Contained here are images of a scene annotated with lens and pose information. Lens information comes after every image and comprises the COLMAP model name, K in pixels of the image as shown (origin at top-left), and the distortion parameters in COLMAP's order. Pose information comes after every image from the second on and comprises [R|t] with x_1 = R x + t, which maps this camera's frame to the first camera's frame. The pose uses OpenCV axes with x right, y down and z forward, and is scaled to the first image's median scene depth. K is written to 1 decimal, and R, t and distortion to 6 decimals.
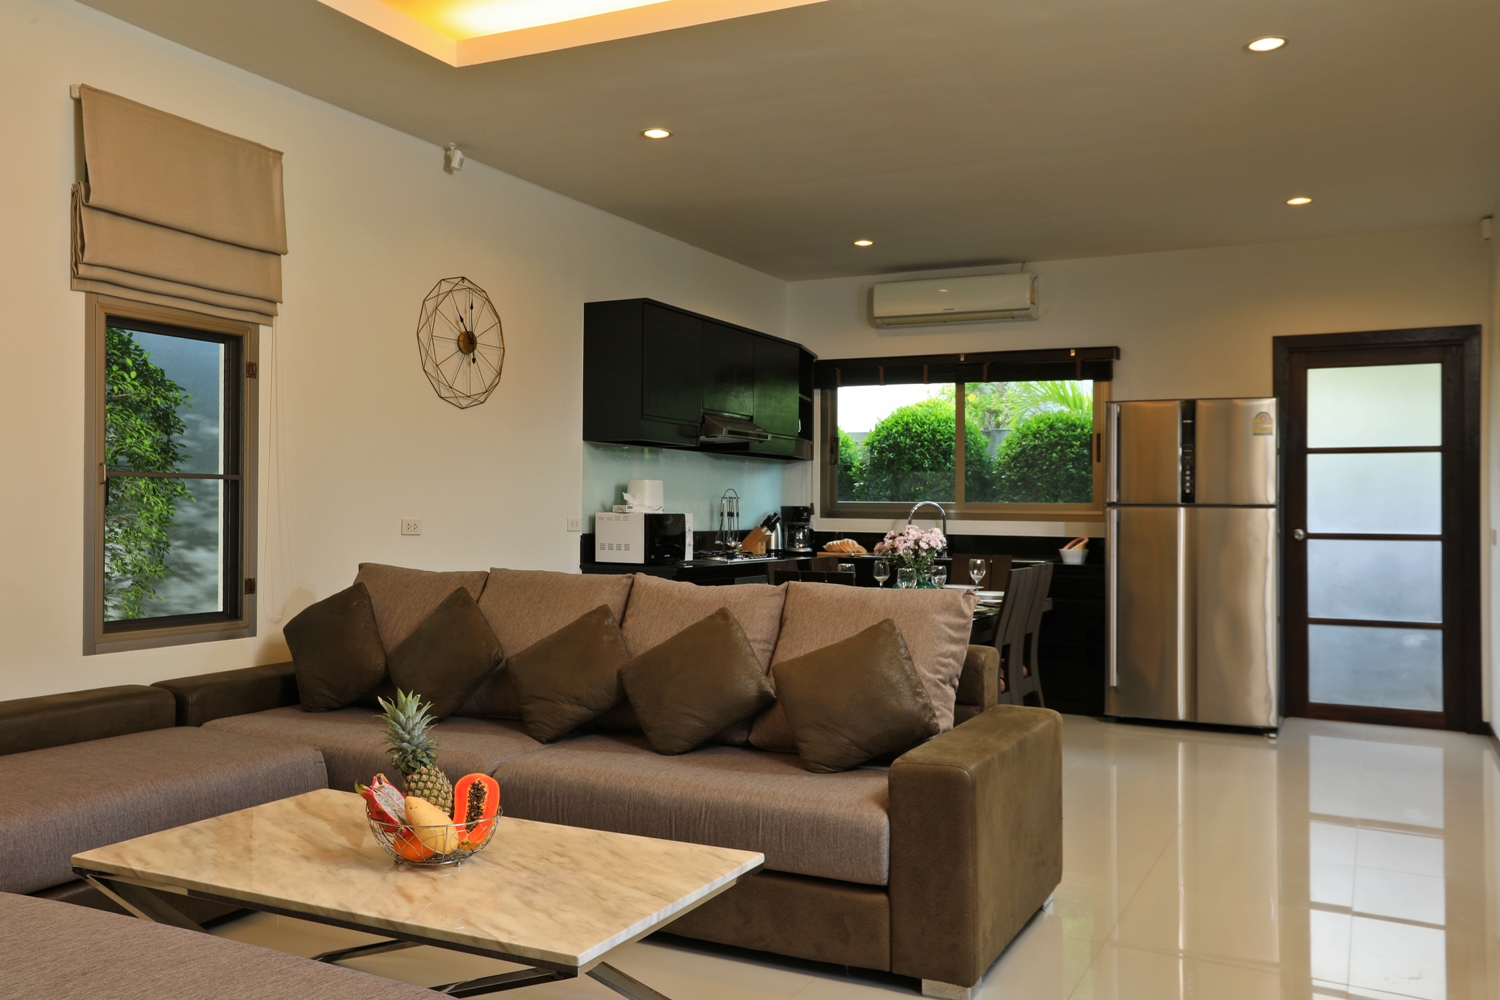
lens RADIAL K [[1269.5, 0, 752.8], [0, 1269.5, 499.9], [0, 0, 1]] dist [0.000610, -0.000526]
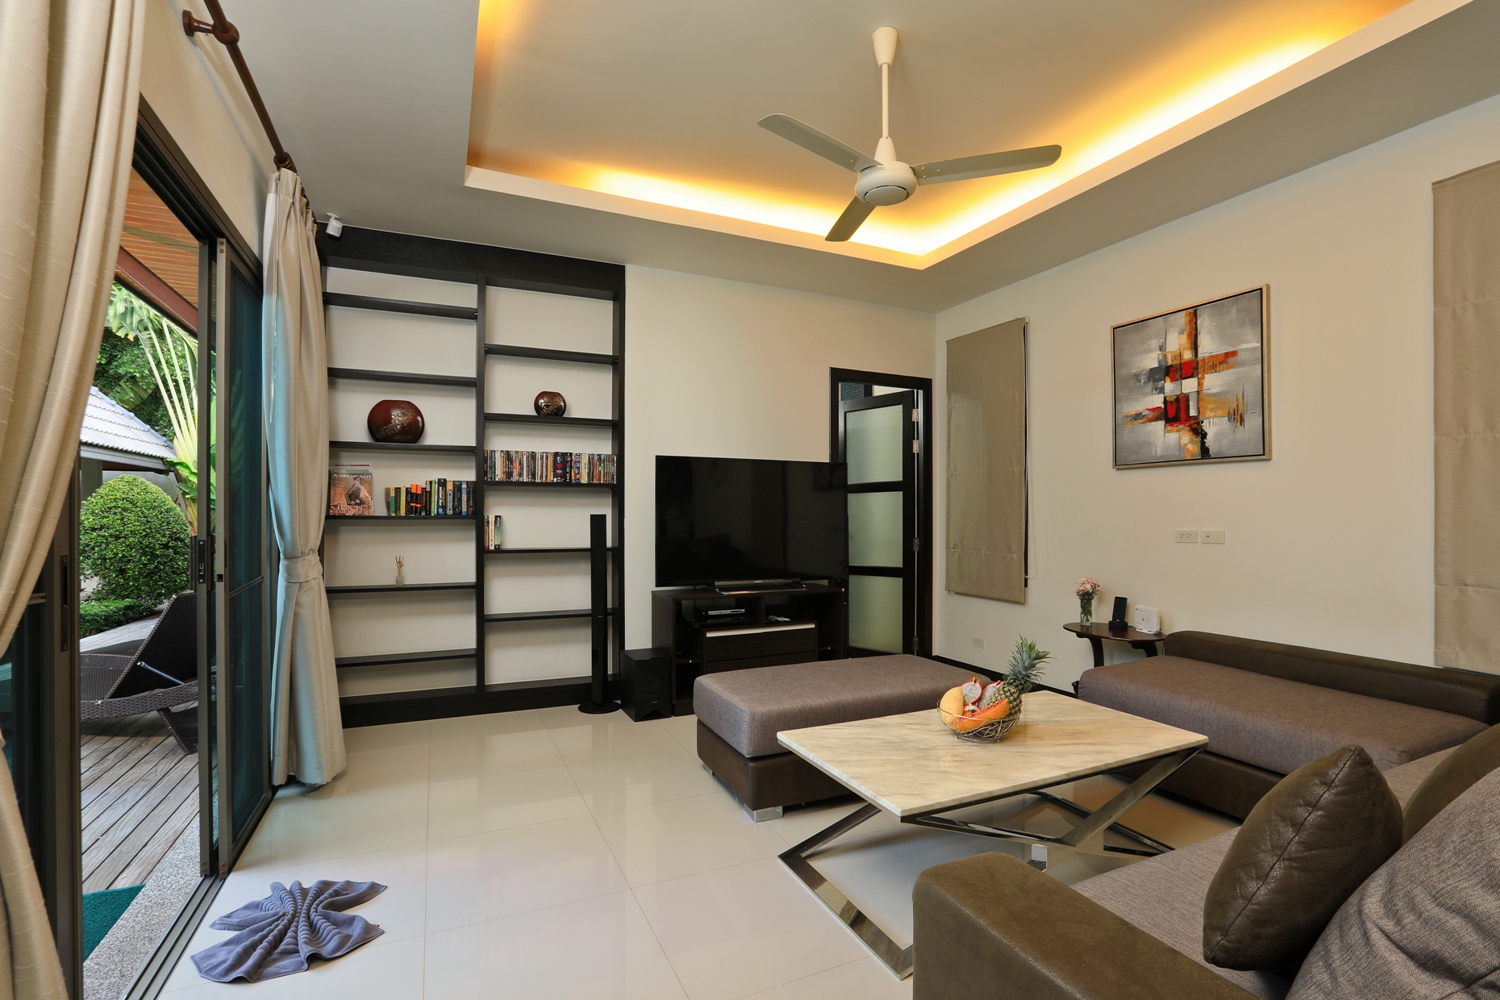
lens RADIAL K [[685.8, 0, 753.8], [0, 685.8, 506.9], [0, 0, 1]] dist [-0.035379, 0.000029]
pose [[-0.621602, -0.016320, -0.783163, 0.643870], [-0.003476, 0.999831, -0.018076, 0.008317], [0.783325, -0.008514, -0.621554, 1.395324]]
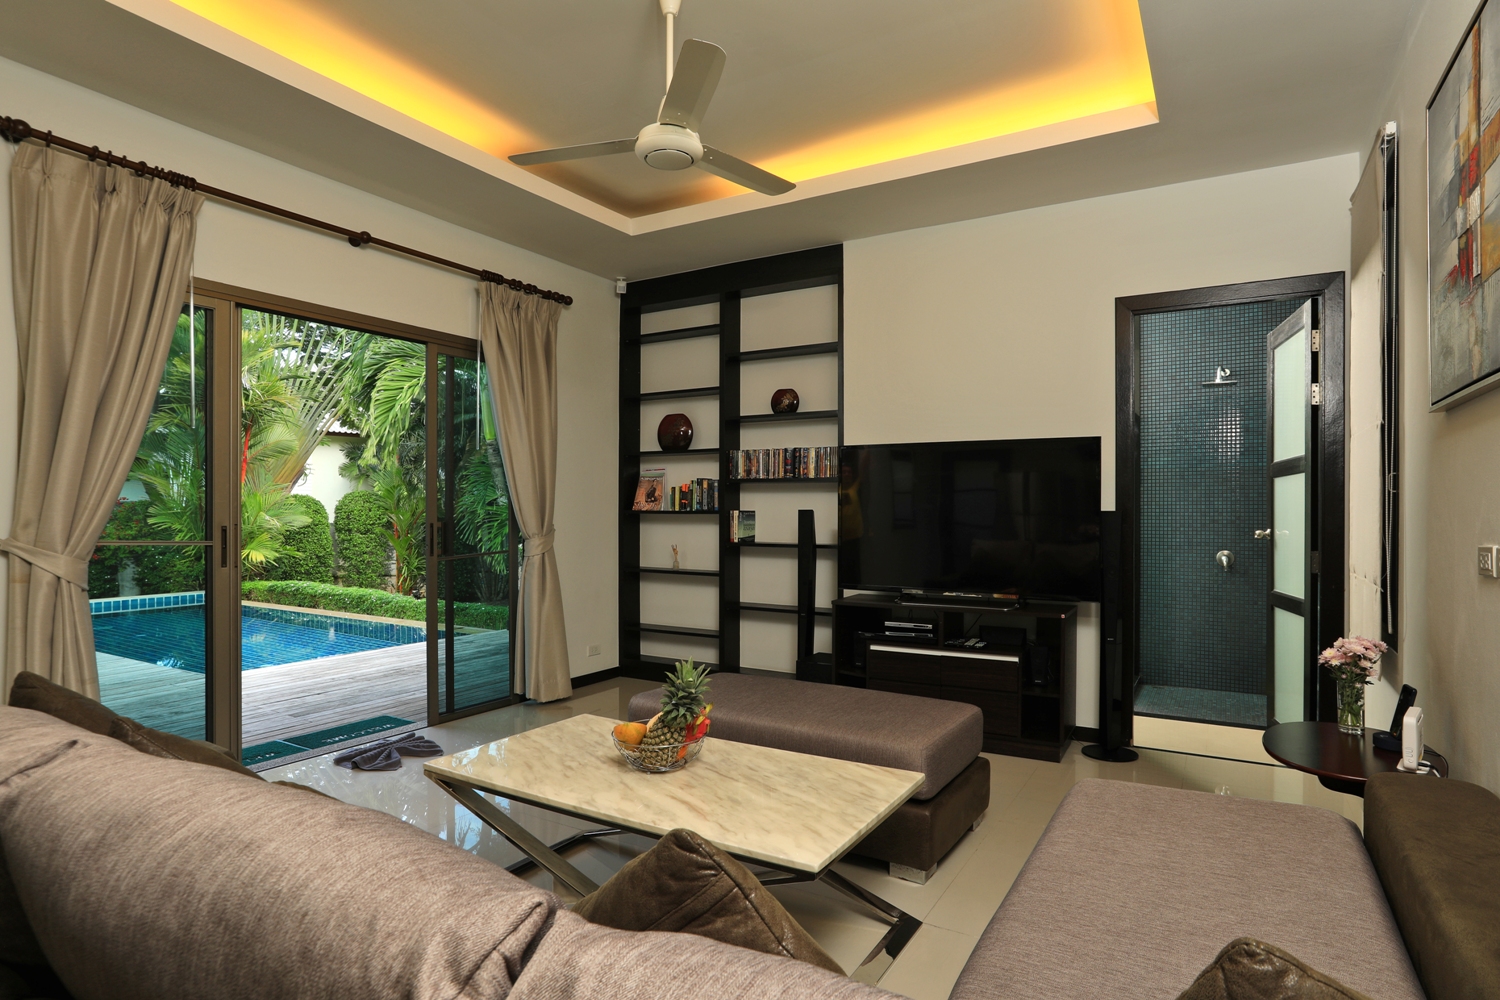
lens RADIAL K [[807.0, 0, 747.9], [0, 807.0, 507.1], [0, 0, 1]] dist [-0.018236, 0.000774]
pose [[-0.996946, -0.009816, 0.077480, -0.436508], [-0.010257, 0.999933, -0.005303, 0.003456], [-0.077423, -0.006081, -0.996980, 1.984268]]
